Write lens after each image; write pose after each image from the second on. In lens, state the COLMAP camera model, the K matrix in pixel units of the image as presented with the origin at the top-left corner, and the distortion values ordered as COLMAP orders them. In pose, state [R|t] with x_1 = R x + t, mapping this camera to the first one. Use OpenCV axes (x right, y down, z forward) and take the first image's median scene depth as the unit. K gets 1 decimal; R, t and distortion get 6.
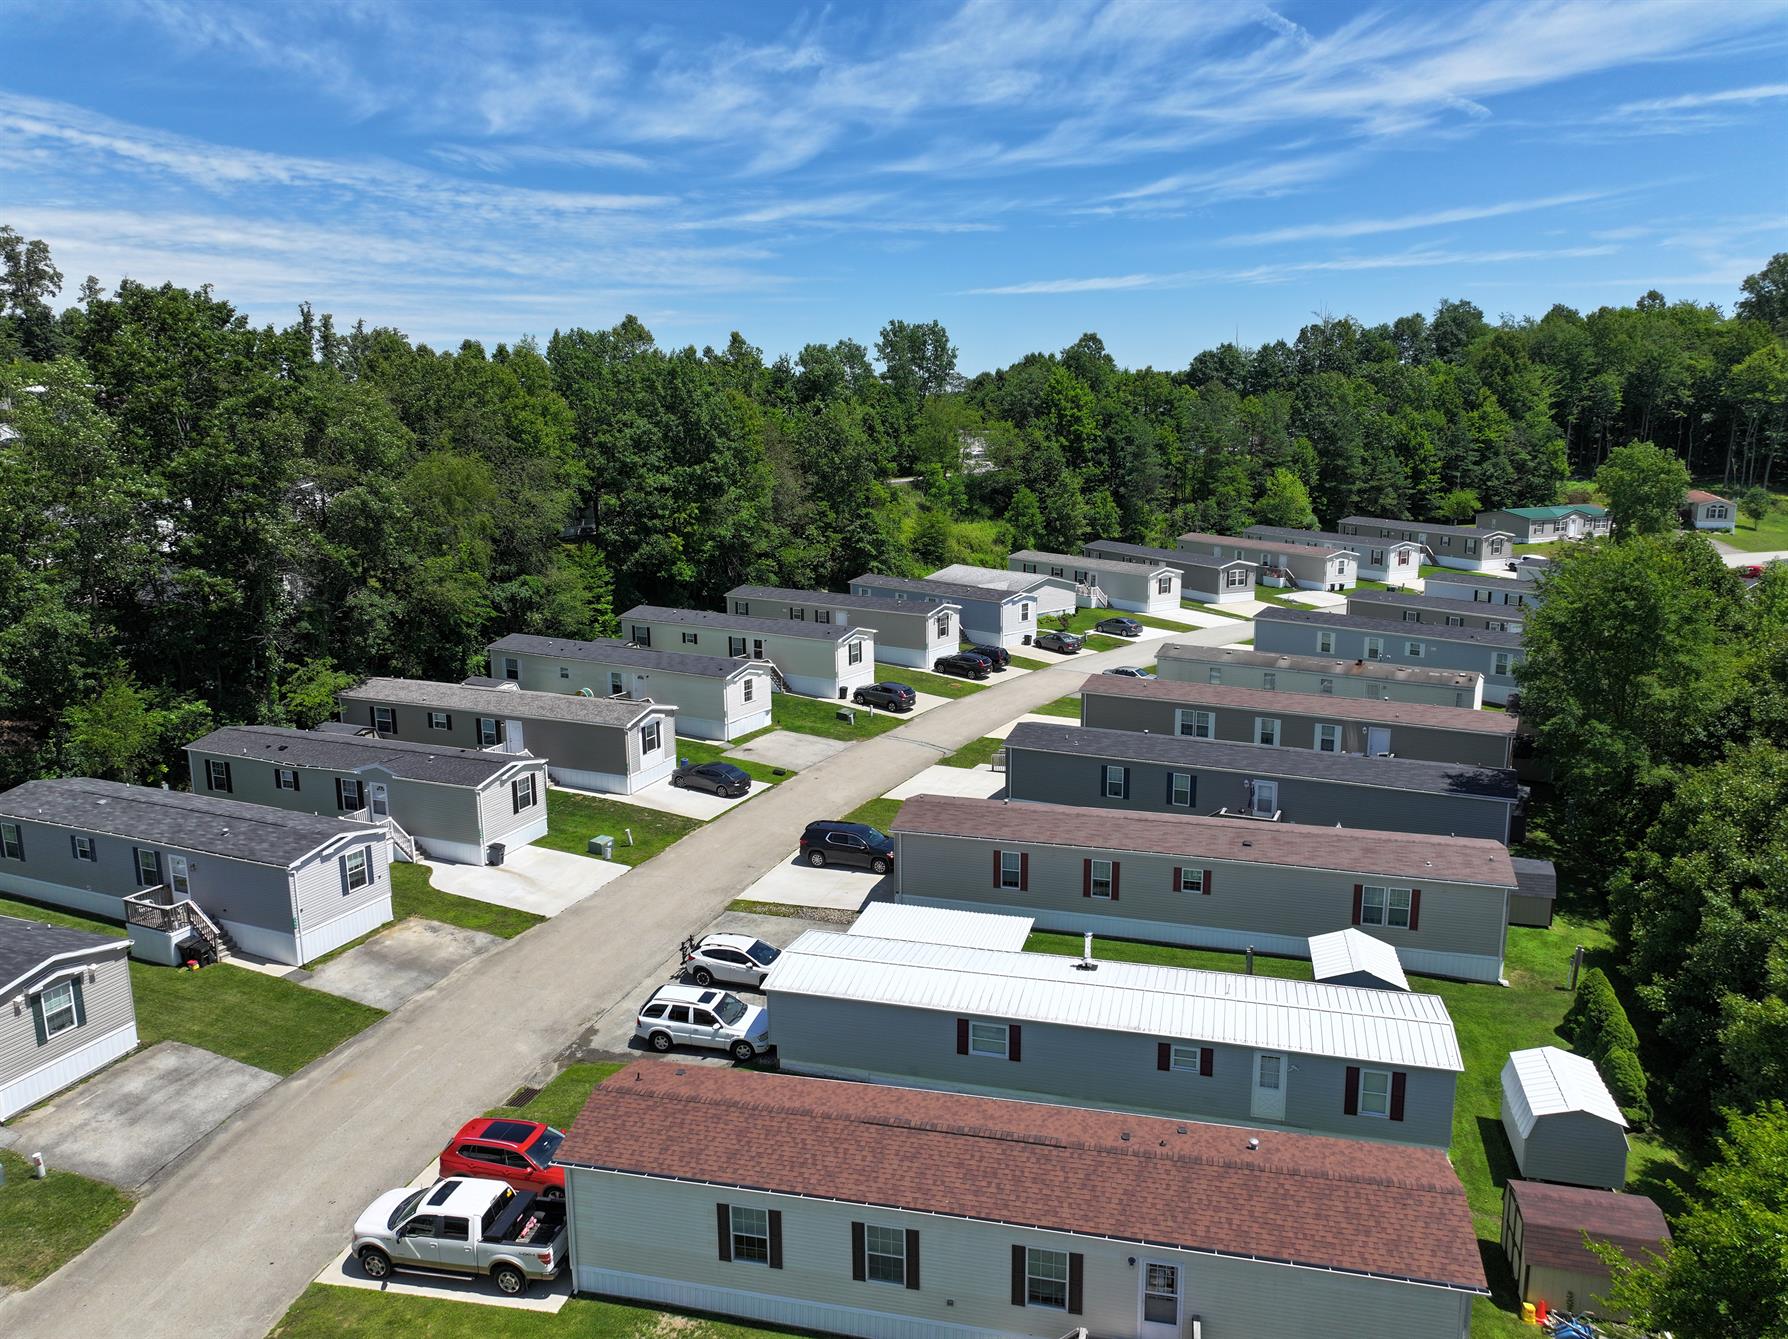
lens RADIAL K [[1249.0, 0, 894.0], [0, 1249.0, 669.5], [0, 0, 1]] dist [0.007378, 0.013806]
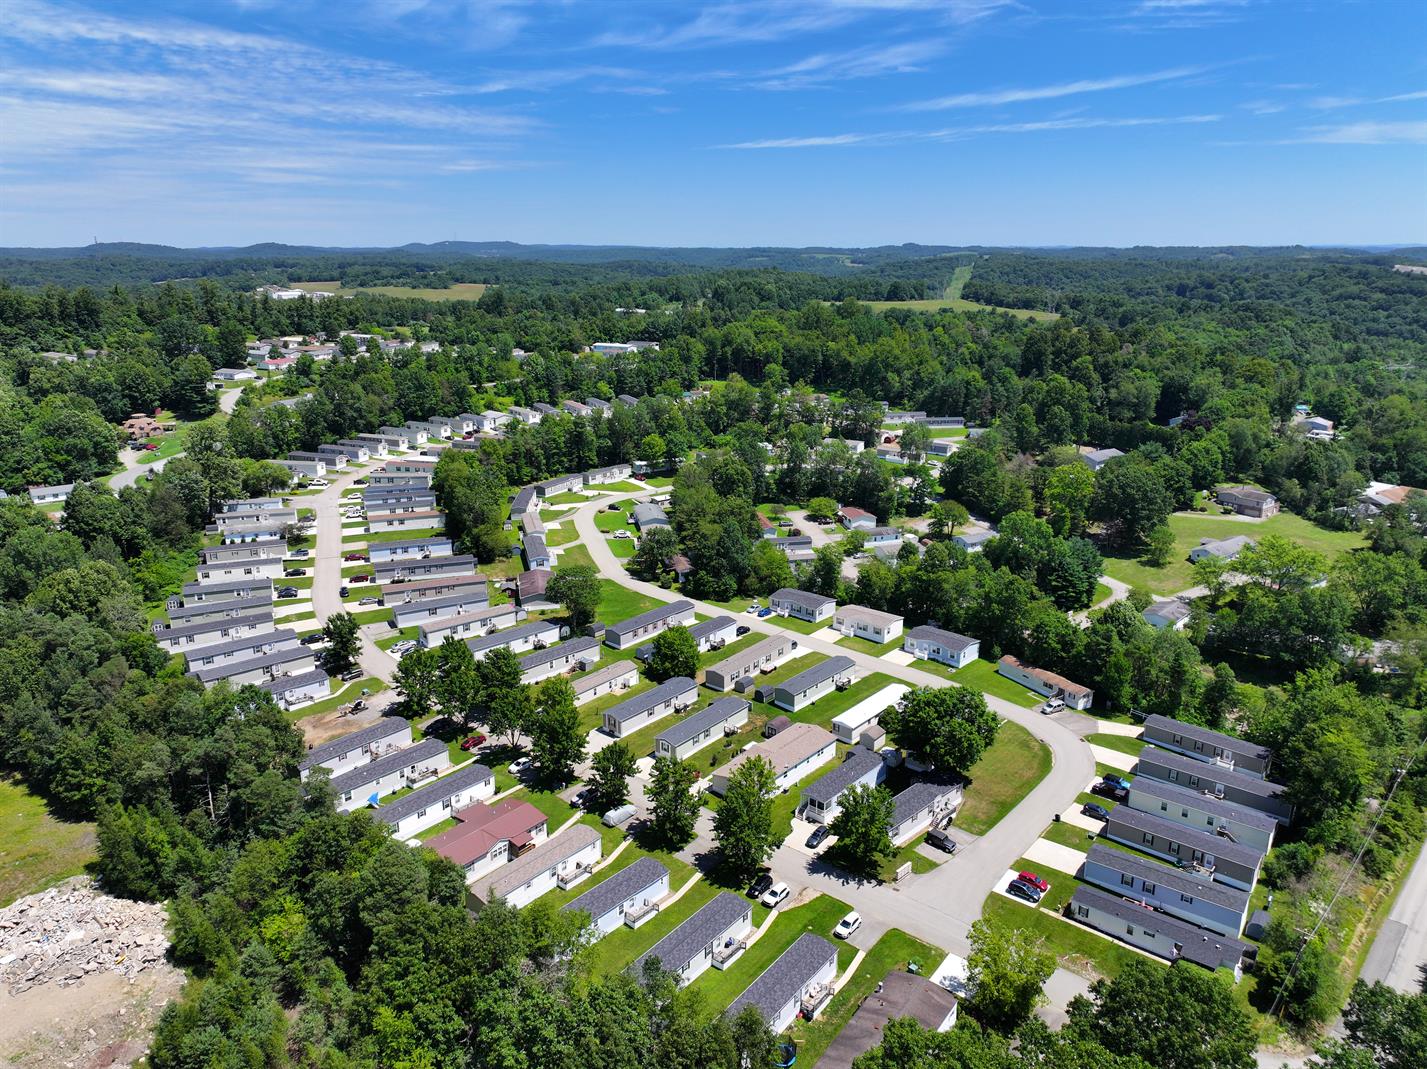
lens RADIAL K [[996.8, 0, 713.5], [0, 996.8, 534.5], [0, 0, 1]] dist [0.007378, 0.013806]
pose [[0.999972, 0.000609, 0.007445, 0.949767], [-0.001173, 0.997109, 0.075977, 0.093687], [-0.007377, -0.075983, 0.997082, -2.919198]]
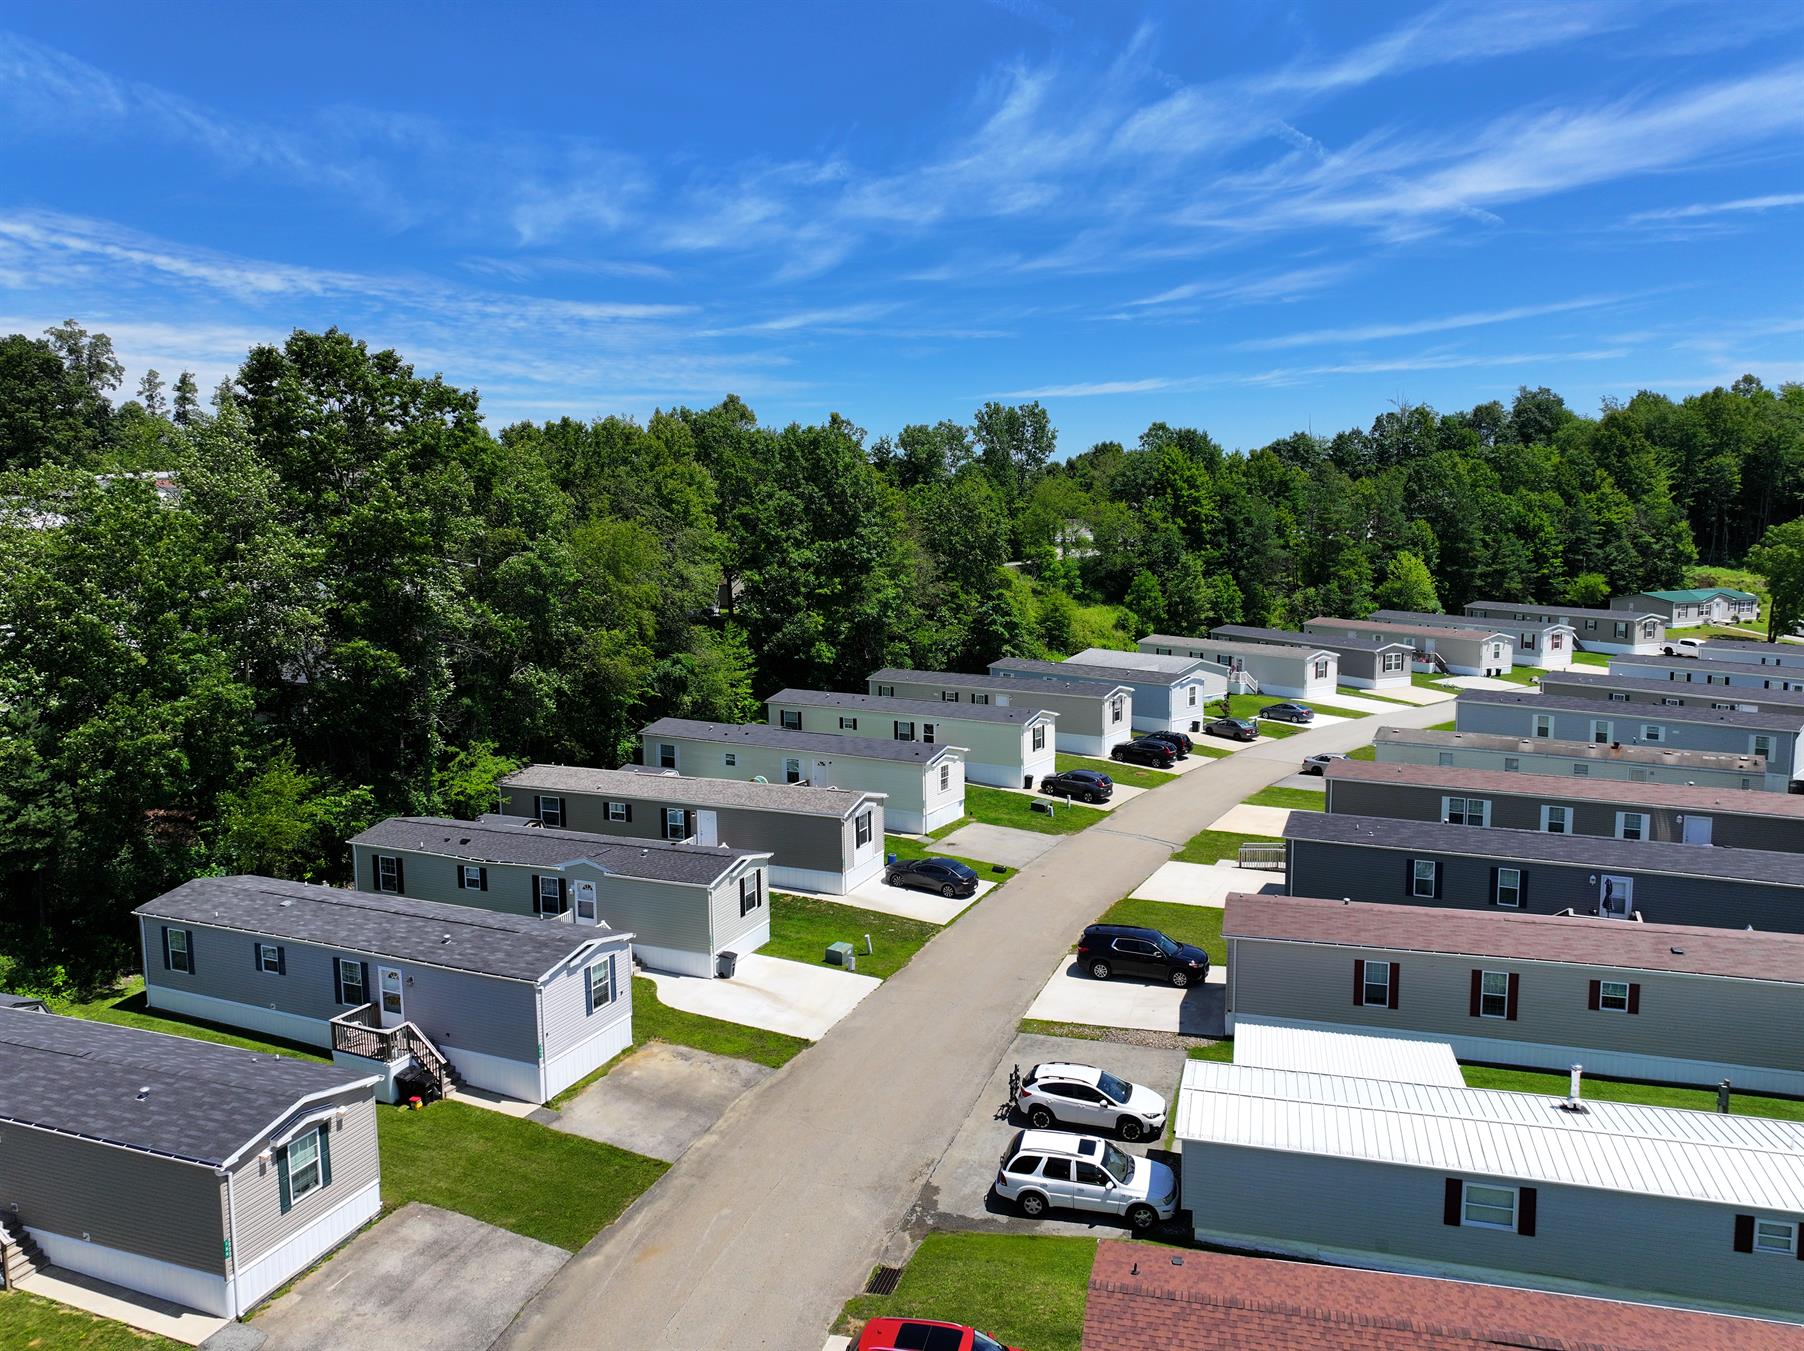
lens RADIAL K [[1261.5, 0, 907.1], [0, 1261.5, 666.2], [0, 0, 1]] dist [-0.002180, 0.018748]
pose [[0.999989, -0.003319, -0.003348, -0.104840], [0.003031, 0.996570, -0.082697, 0.008798], [0.003611, 0.082686, 0.996569, 0.067878]]
